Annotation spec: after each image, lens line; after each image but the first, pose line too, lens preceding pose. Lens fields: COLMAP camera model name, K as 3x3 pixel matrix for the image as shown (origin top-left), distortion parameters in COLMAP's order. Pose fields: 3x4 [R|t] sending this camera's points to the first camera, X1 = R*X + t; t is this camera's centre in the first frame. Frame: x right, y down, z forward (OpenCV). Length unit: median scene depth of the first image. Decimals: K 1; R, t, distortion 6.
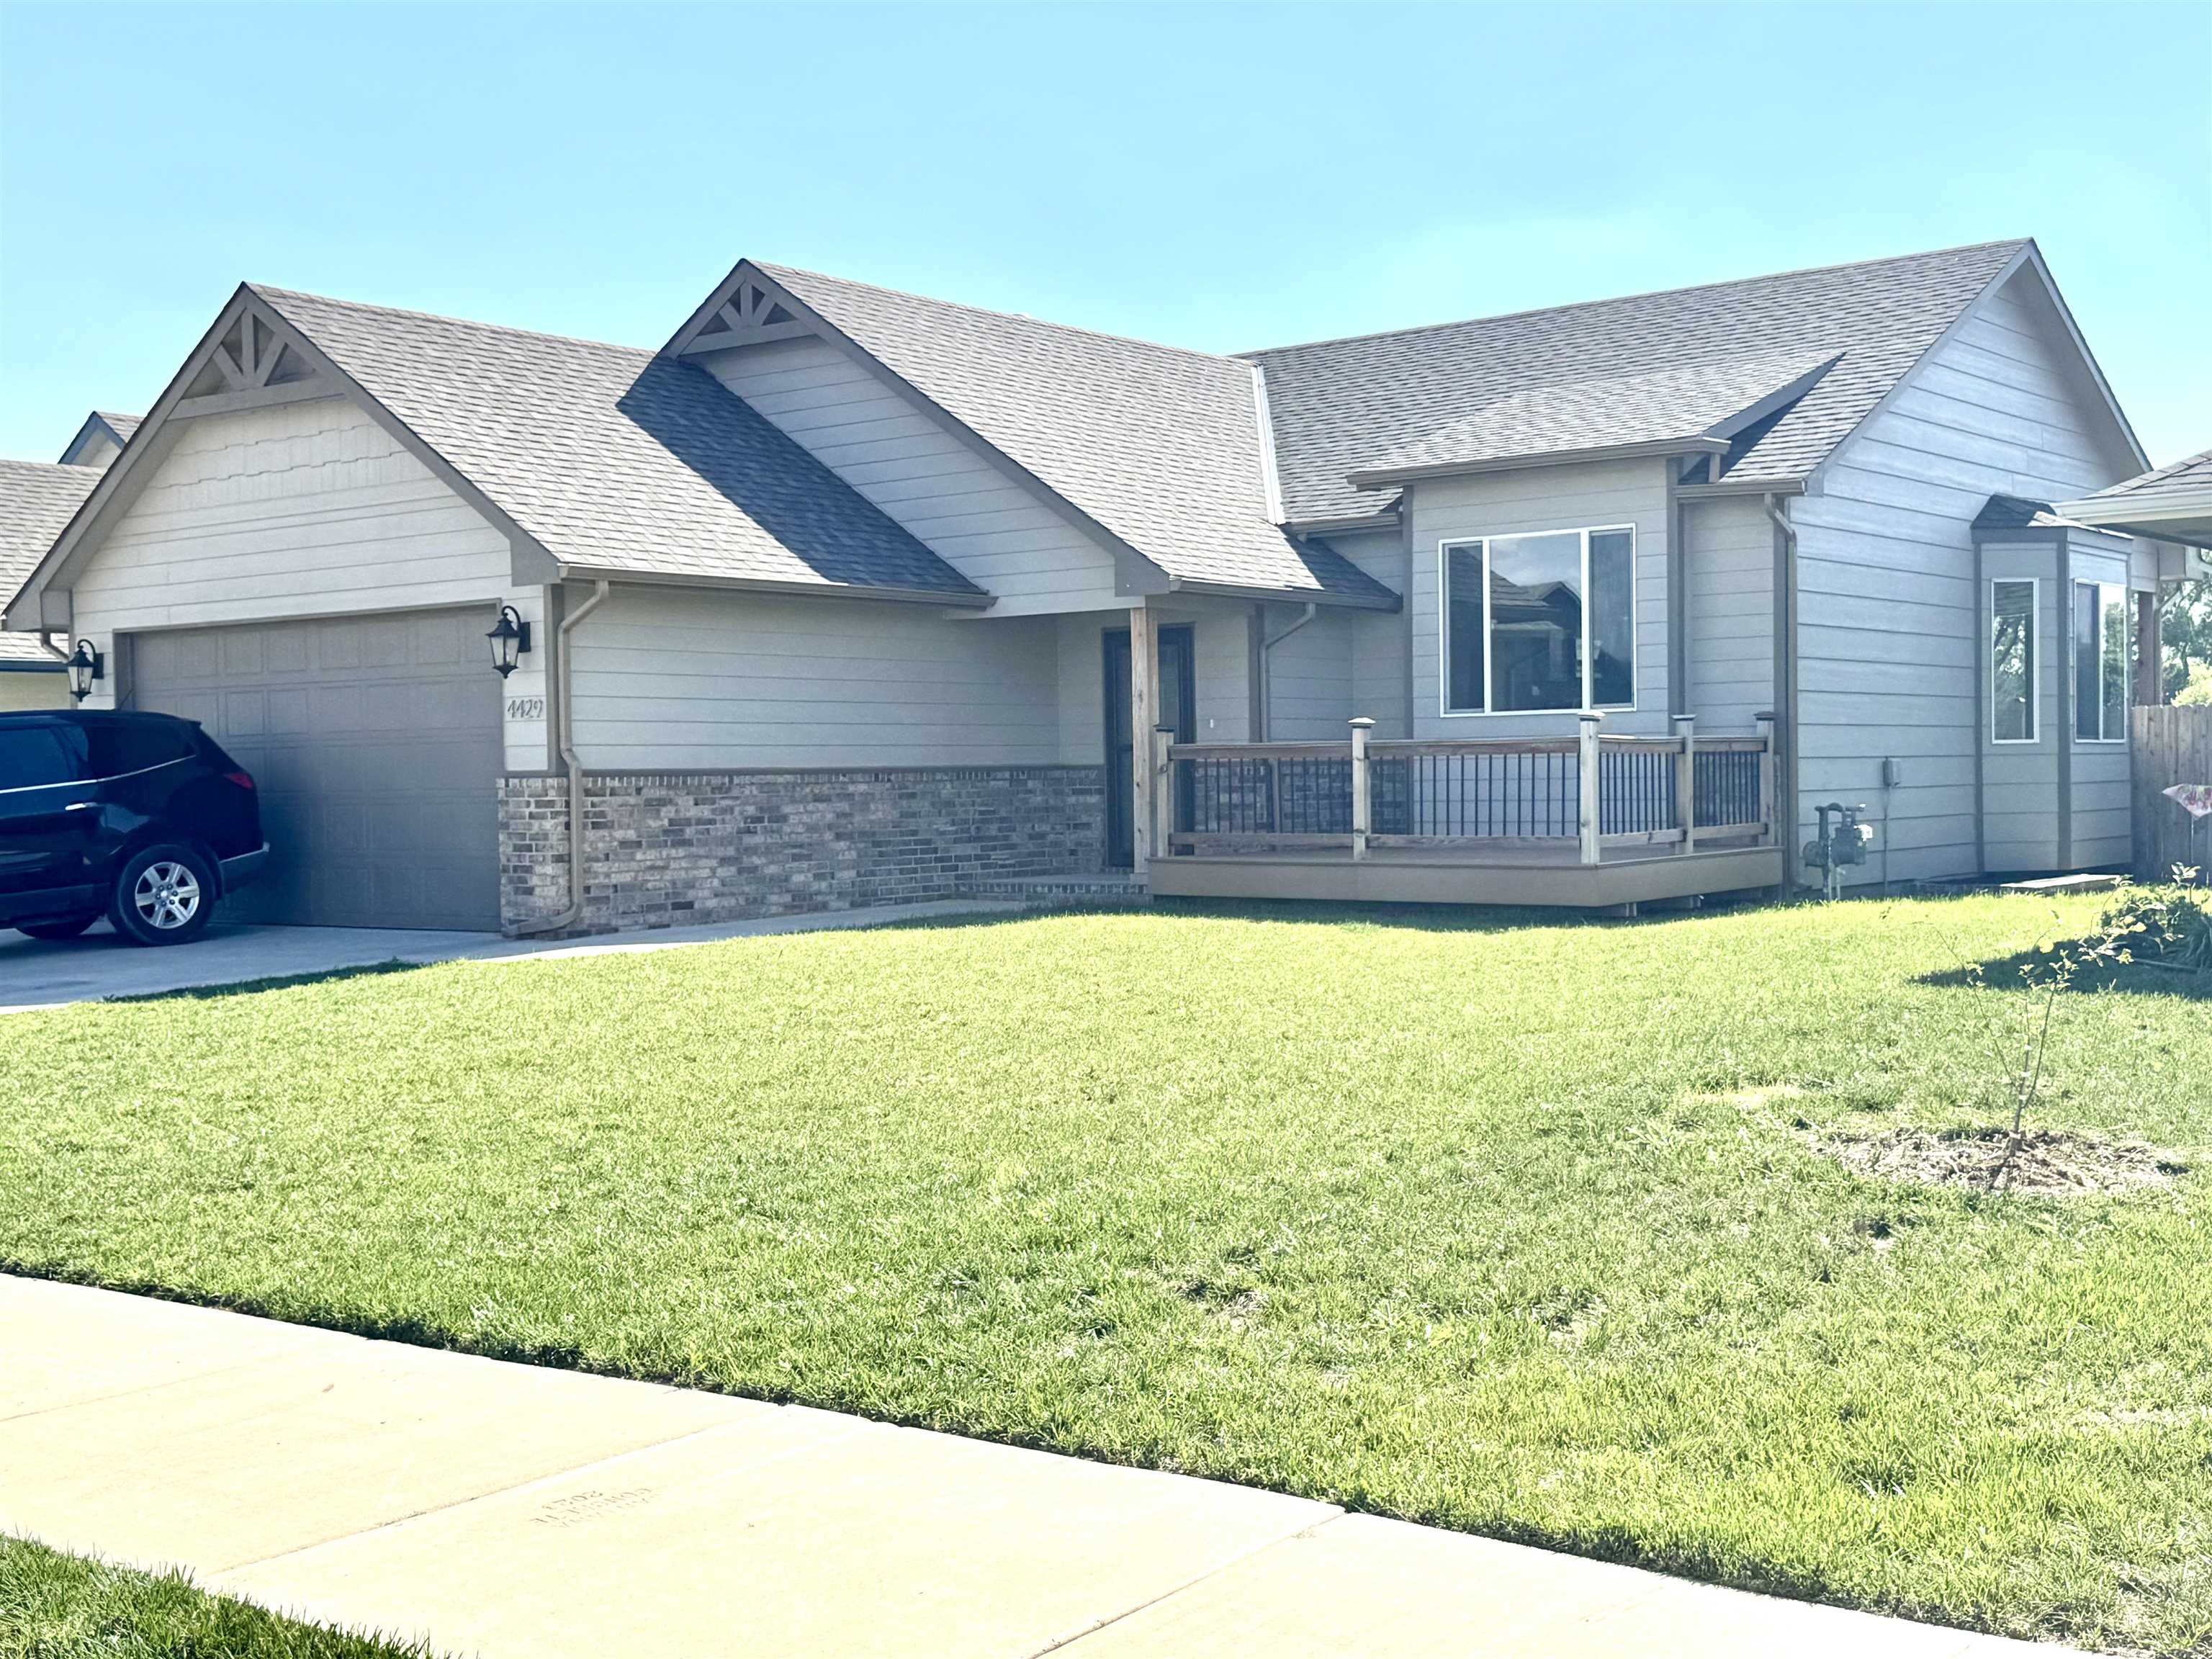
lens RADIAL K [[2592.1, 0, 1108.1], [0, 2592.1, 820.5], [0, 0, 1]] dist [-0.024349, 0.000000]
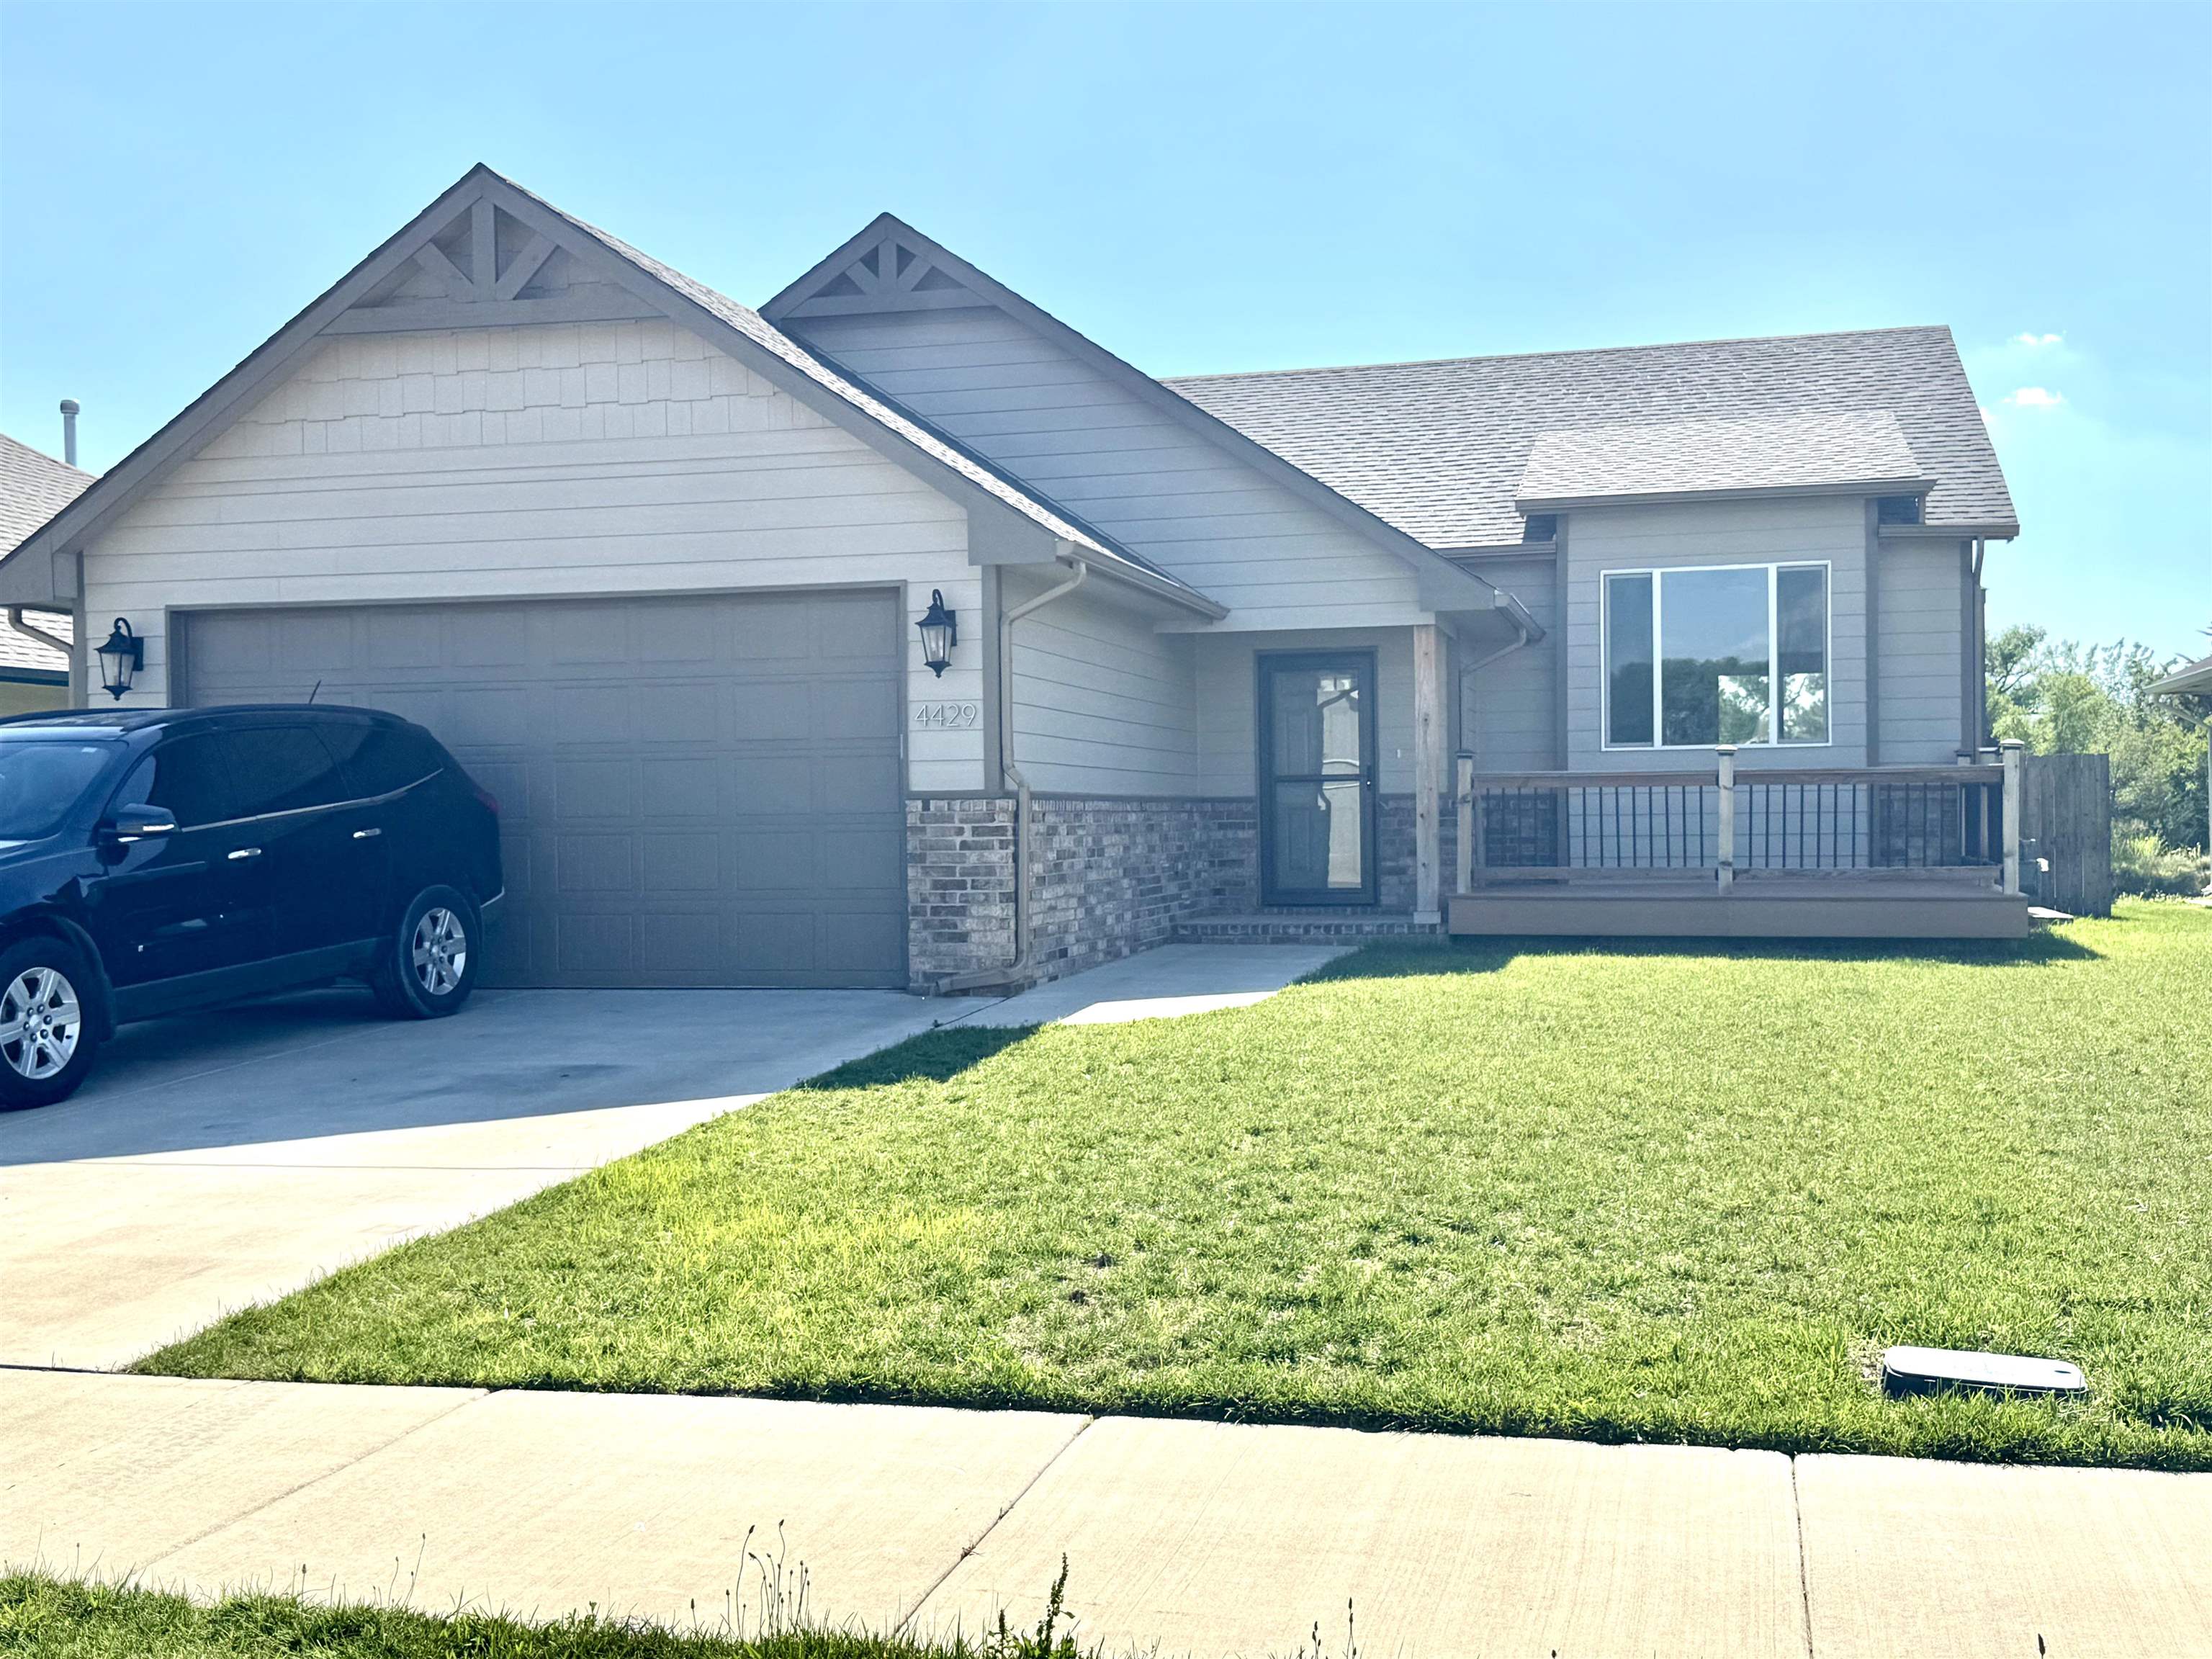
lens RADIAL K [[2415.2, 0, 1103.2], [0, 2415.2, 844.2], [0, 0, 1]] dist [-0.015745, 0.000000]
pose [[0.918393, 0.000964, 0.395667, -0.438183], [0.004518, 0.999906, -0.012922, 0.007047], [-0.395643, 0.013655, 0.918303, 0.252930]]
